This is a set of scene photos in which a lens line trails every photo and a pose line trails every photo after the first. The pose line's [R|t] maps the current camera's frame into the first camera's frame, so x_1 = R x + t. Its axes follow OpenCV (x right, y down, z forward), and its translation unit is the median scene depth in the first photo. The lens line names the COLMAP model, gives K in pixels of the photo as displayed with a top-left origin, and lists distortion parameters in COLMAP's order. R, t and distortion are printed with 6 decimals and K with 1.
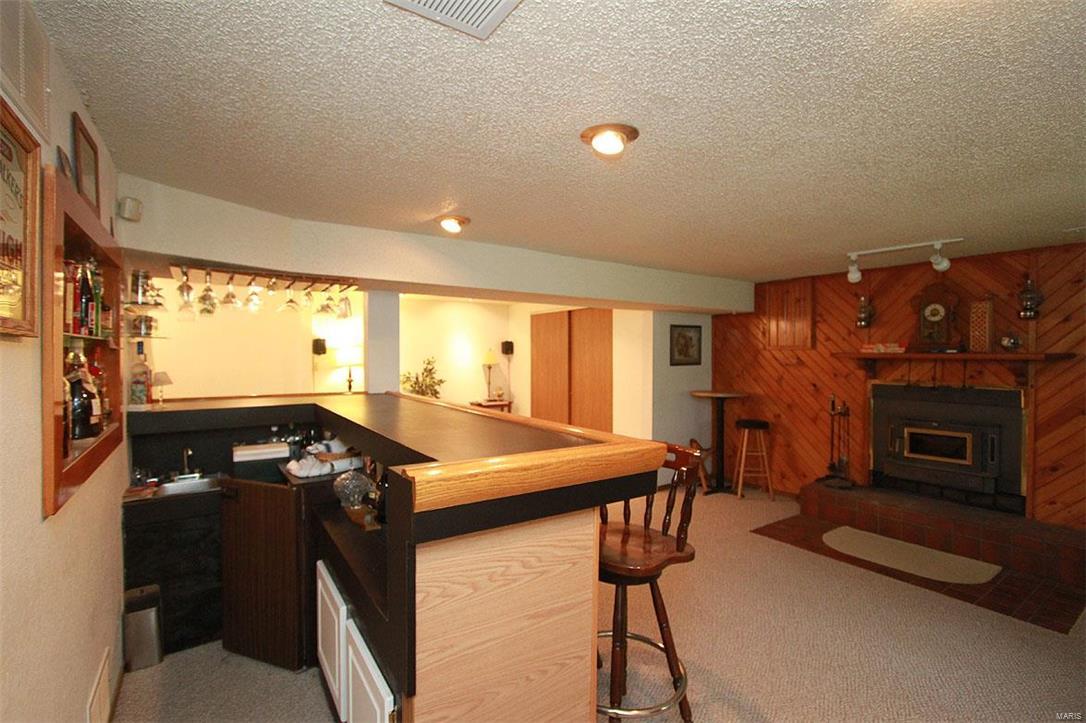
lens RADIAL K [[496.1, 0, 540.9], [0, 496.1, 358.6], [0, 0, 1]] dist [-0.015995, 0.000838]
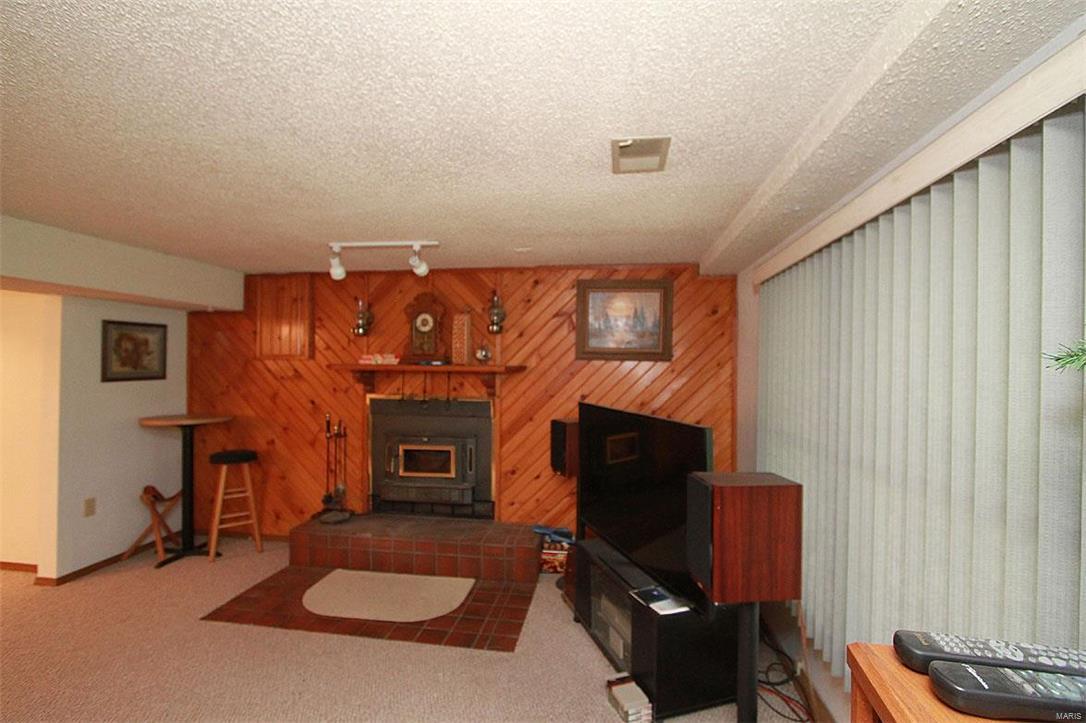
lens RADIAL K [[496.1, 0, 540.9], [0, 496.1, 358.6], [0, 0, 1]] dist [-0.015995, 0.000838]
pose [[0.679820, 0.012660, 0.733270, 0.223629], [0.001439, 0.999826, -0.018596, -0.004705], [-0.733378, 0.013698, 0.679684, 0.159688]]
